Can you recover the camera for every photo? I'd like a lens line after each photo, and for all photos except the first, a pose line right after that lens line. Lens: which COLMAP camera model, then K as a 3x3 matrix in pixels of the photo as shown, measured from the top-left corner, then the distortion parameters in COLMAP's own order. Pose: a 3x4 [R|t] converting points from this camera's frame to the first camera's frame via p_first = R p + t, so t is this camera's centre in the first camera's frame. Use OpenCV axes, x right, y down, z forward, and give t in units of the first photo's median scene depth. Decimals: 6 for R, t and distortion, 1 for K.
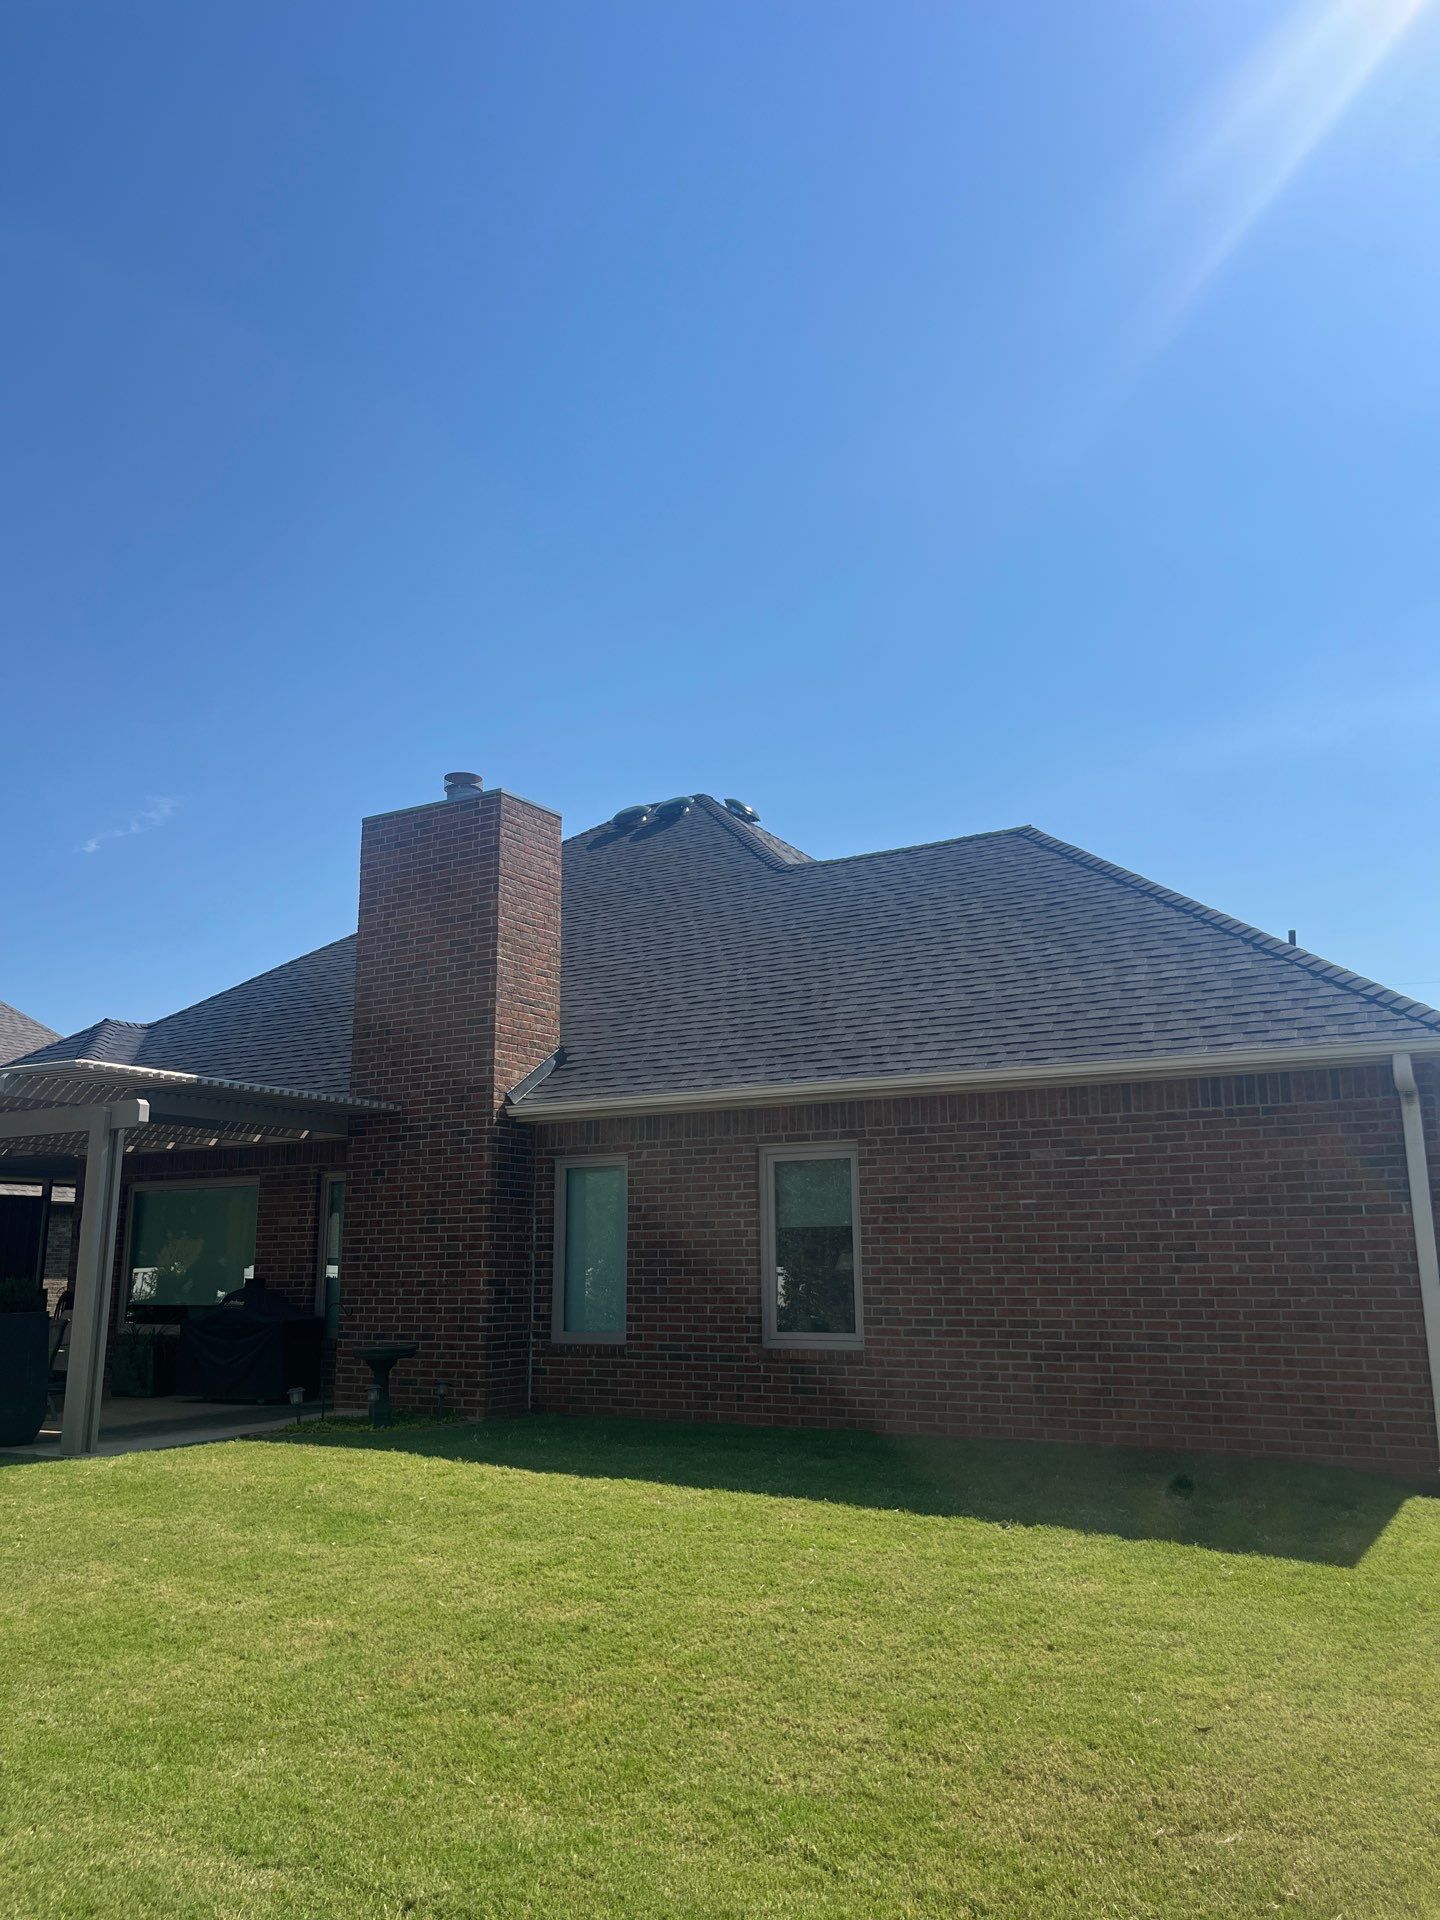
lens RADIAL K [[1363.0, 0, 694.5], [0, 1363.0, 961.8], [0, 0, 1]] dist [0.058874, -0.081283]
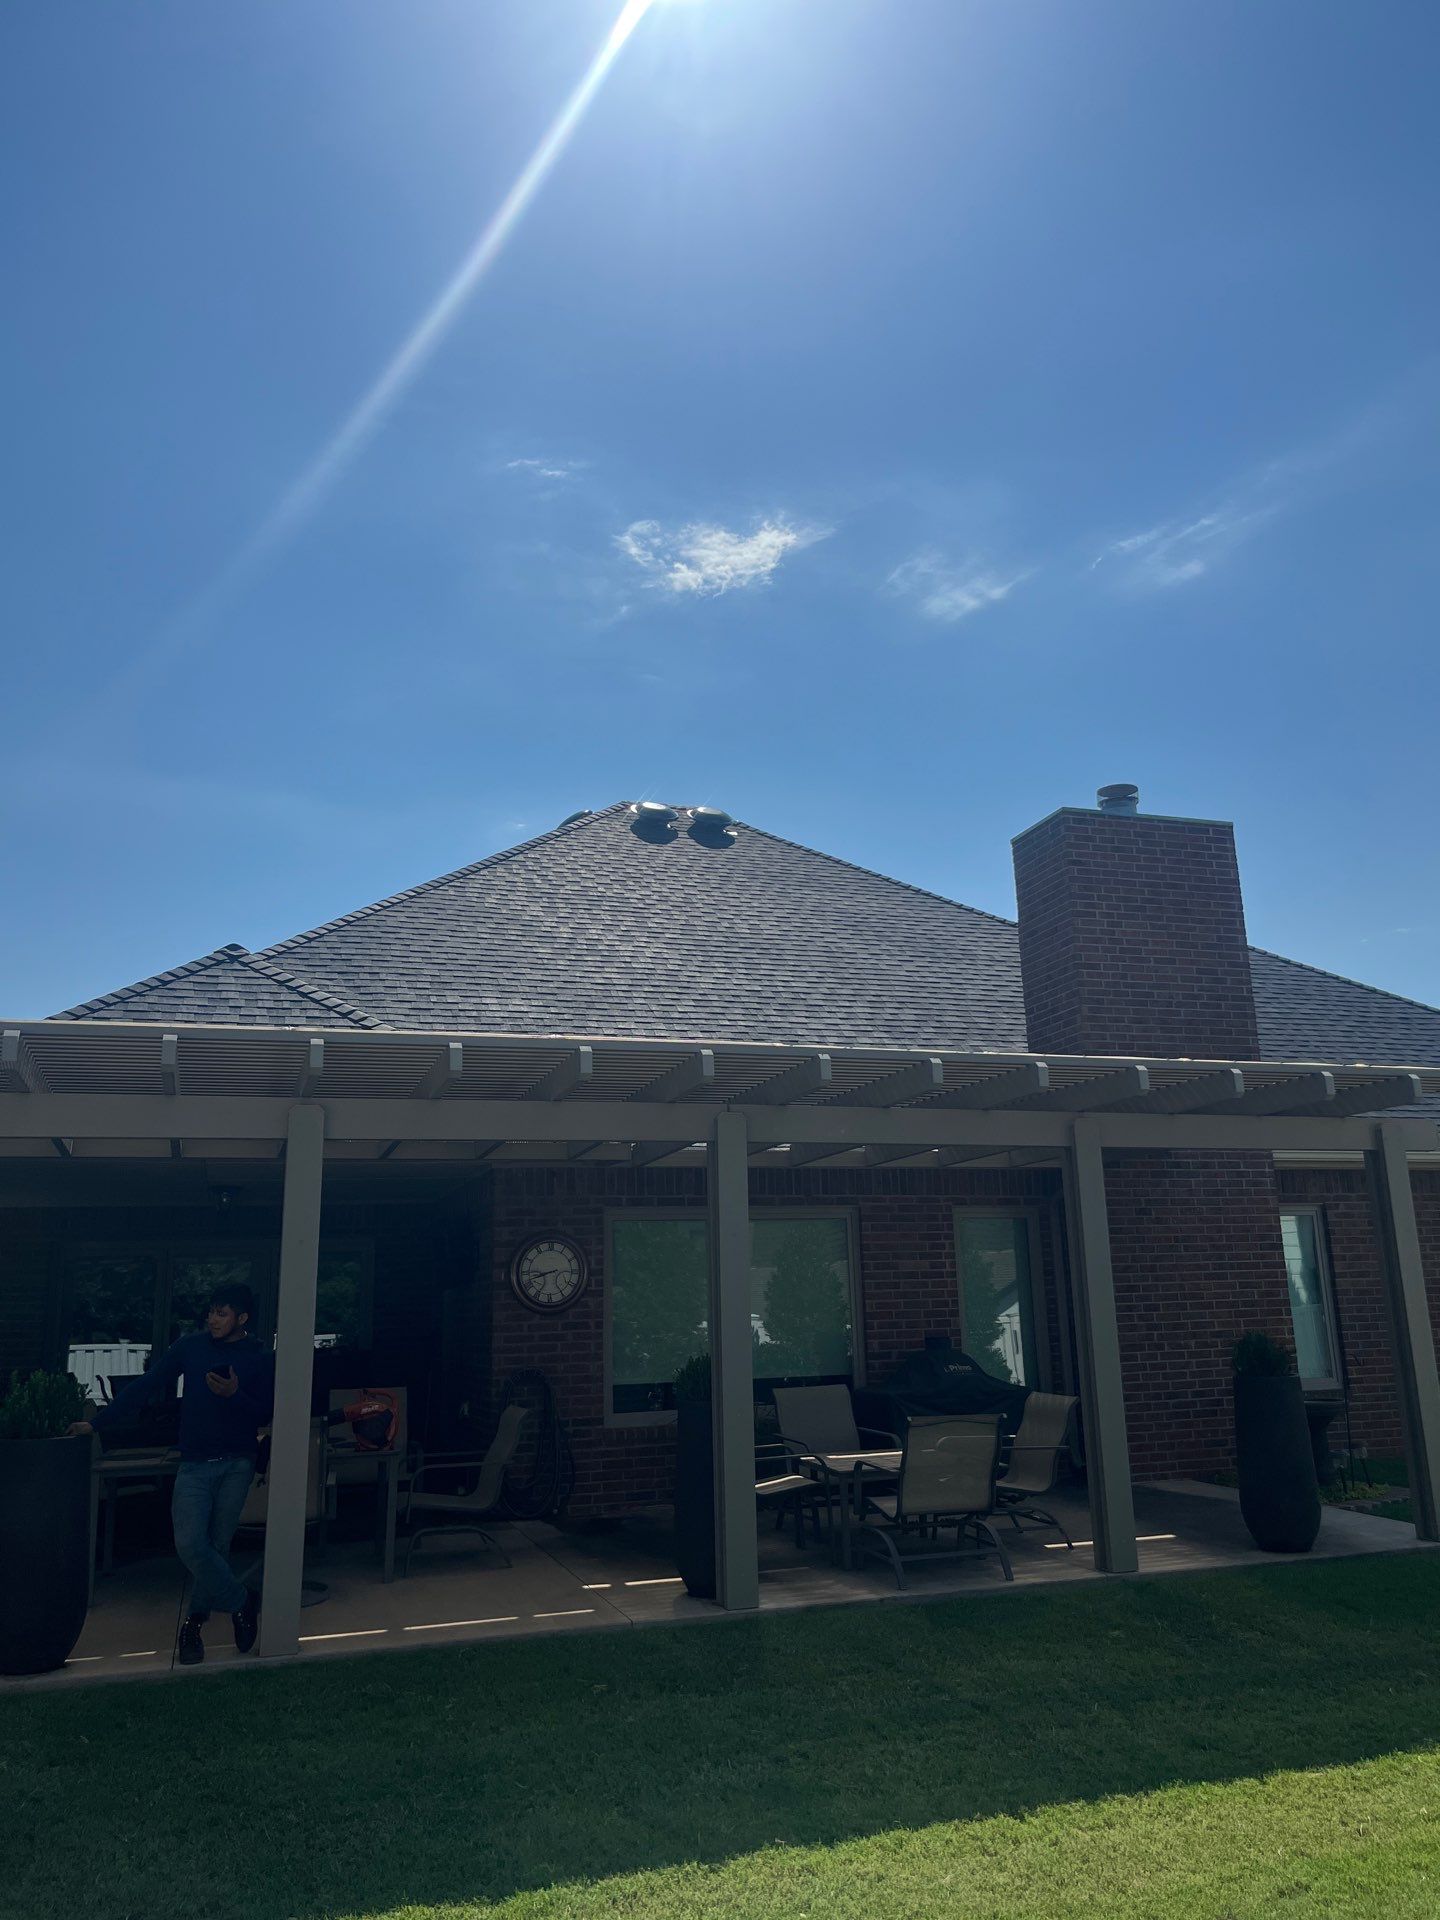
lens RADIAL K [[1376.1, 0, 690.6], [0, 1376.1, 959.0], [0, 0, 1]] dist [0.049357, -0.066085]
pose [[0.674223, 0.169880, 0.718724, -1.044363], [-0.140022, 0.984937, -0.101451, 0.117640], [-0.725132, -0.032237, 0.687855, 0.563379]]
